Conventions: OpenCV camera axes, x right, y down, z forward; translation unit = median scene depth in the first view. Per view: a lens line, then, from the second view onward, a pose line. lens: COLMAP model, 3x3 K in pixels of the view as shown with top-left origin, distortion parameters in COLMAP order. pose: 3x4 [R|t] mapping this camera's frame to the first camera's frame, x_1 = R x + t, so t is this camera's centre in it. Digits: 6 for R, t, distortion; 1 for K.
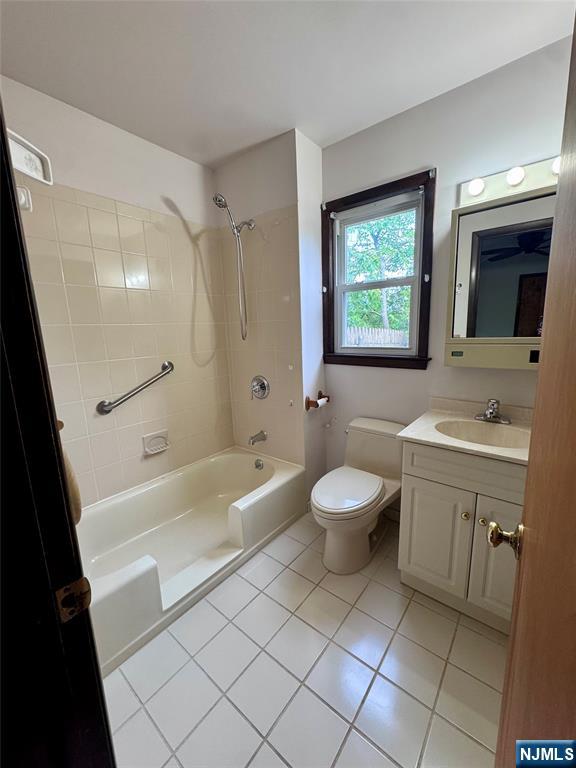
lens RADIAL K [[308.1, 0, 288.0], [0, 308.1, 384.0], [0, 0, 1]] dist [0.000858, 0.000072]
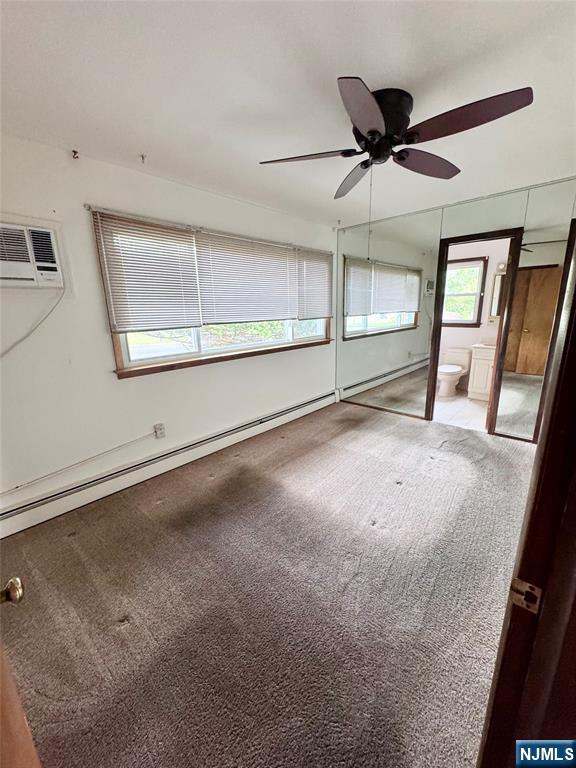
lens RADIAL K [[308.3, 0, 288.0], [0, 308.3, 384.0], [0, 0, 1]] dist [-0.001672, -0.000130]
pose [[0.997245, 0.022783, -0.070595, -1.073033], [-0.018553, 0.998026, 0.060001, 0.328830], [0.071822, -0.058526, 0.995699, -1.927289]]
